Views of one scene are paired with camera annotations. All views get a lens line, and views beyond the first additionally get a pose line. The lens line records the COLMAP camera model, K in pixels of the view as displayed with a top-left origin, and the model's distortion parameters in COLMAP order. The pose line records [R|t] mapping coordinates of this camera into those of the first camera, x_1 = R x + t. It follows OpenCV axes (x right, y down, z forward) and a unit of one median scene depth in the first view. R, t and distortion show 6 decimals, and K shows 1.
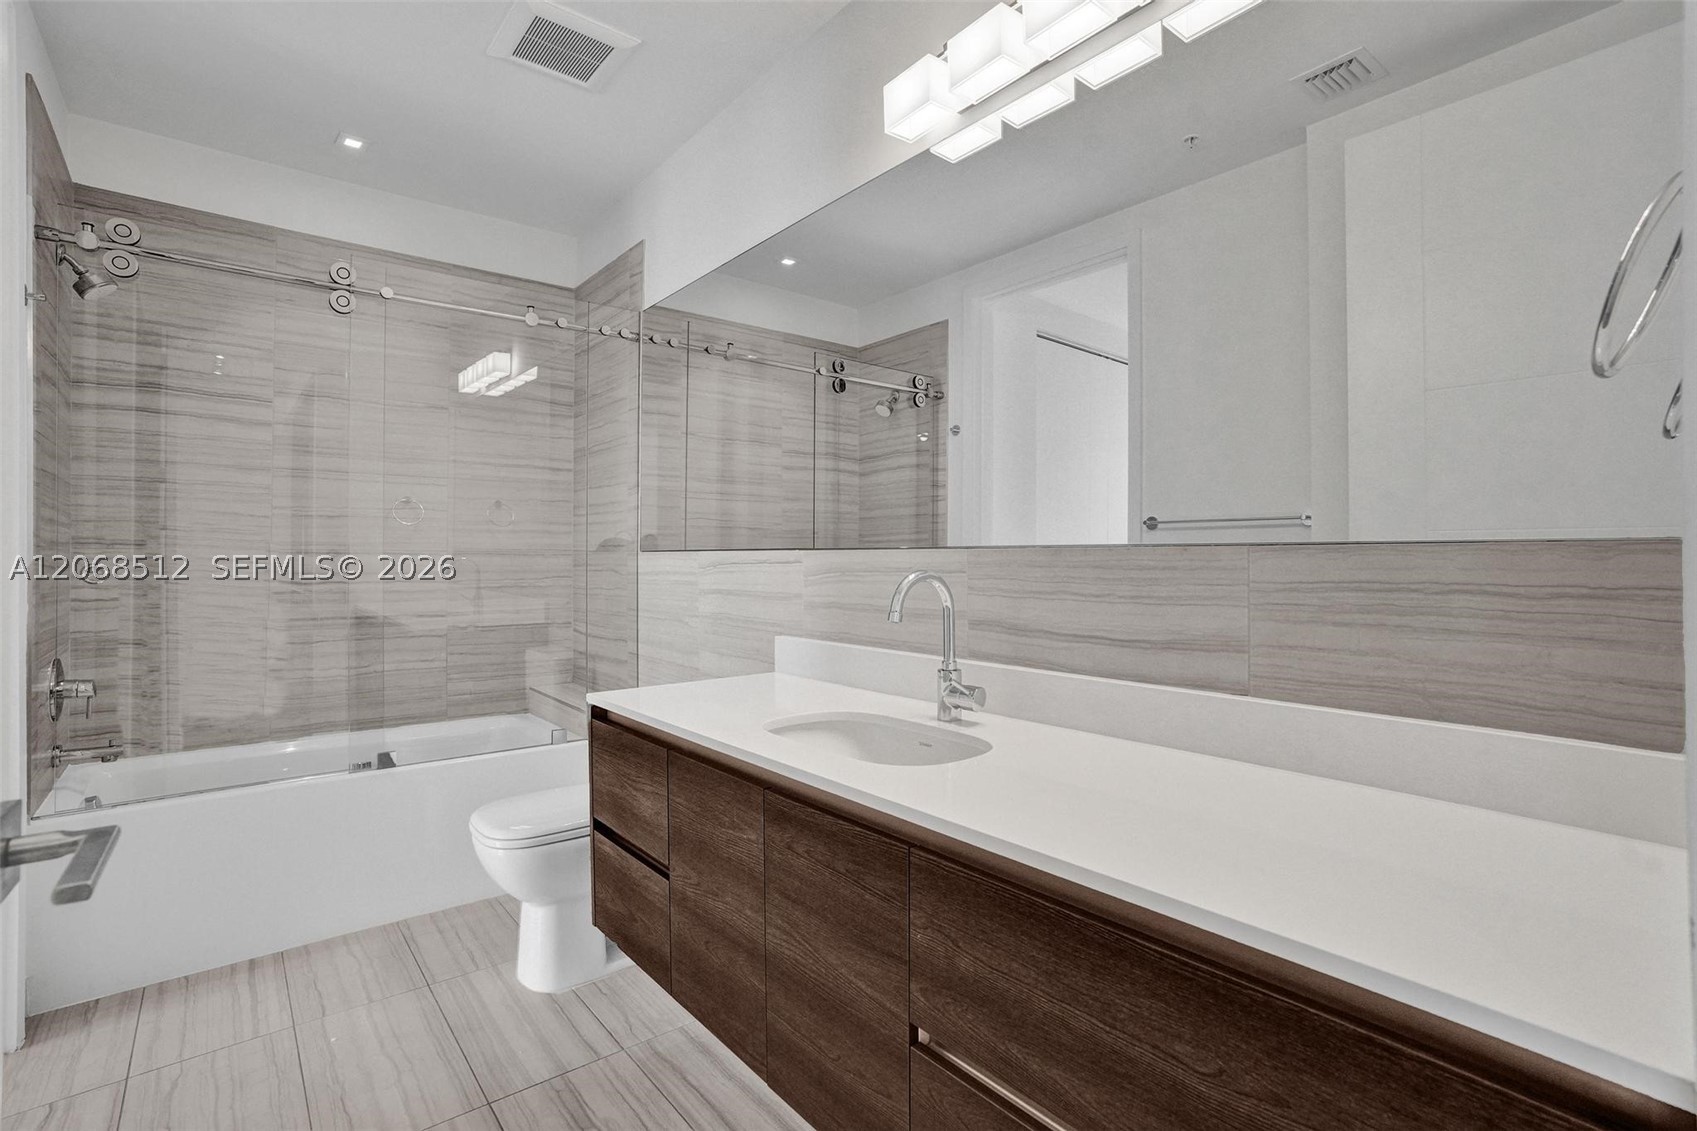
lens RADIAL K [[790.2, 0, 890.7], [0, 790.2, 566.6], [0, 0, 1]] dist [-0.041530, 0.016749]
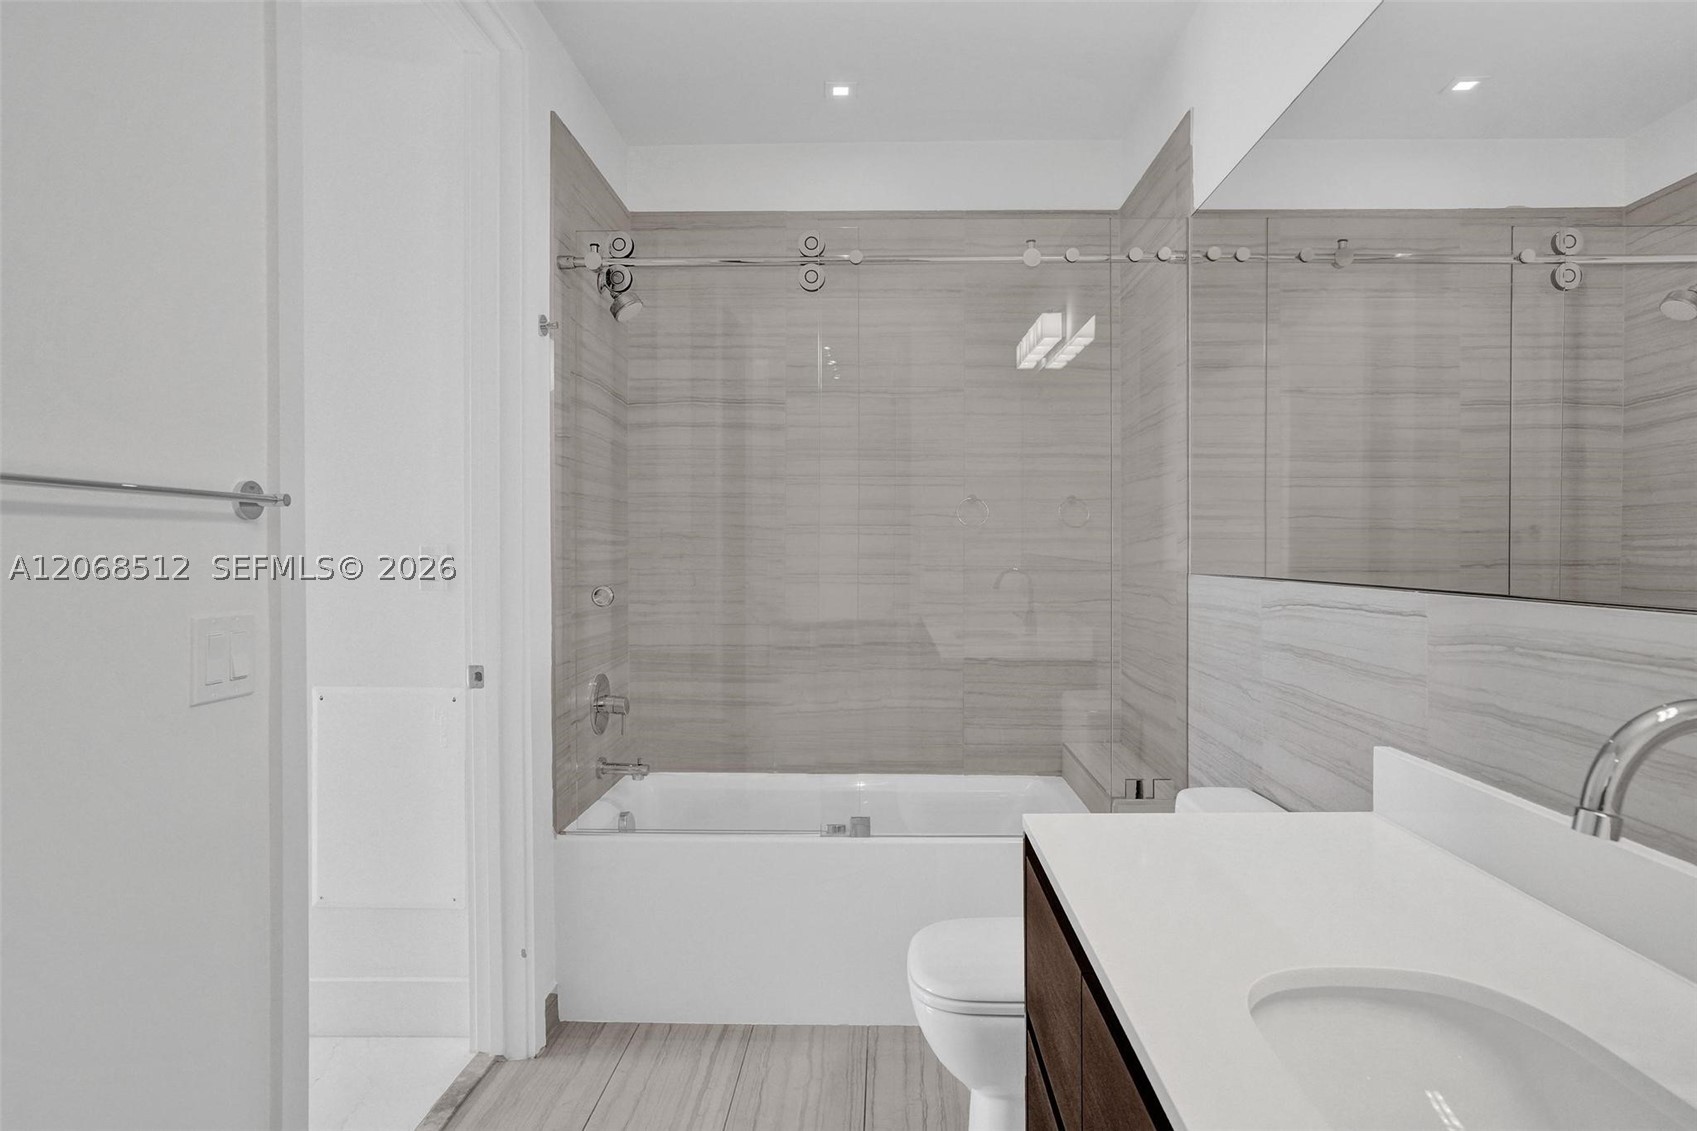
lens RADIAL K [[951.6, 0, 874.1], [0, 951.6, 551.6], [0, 0, 1]] dist [-0.048575, 0.050900]
pose [[0.740360, 0.006569, -0.672178, 0.024407], [-0.013236, 0.999901, -0.004806, -0.027719], [0.672080, 0.012455, 0.740374, 0.198821]]
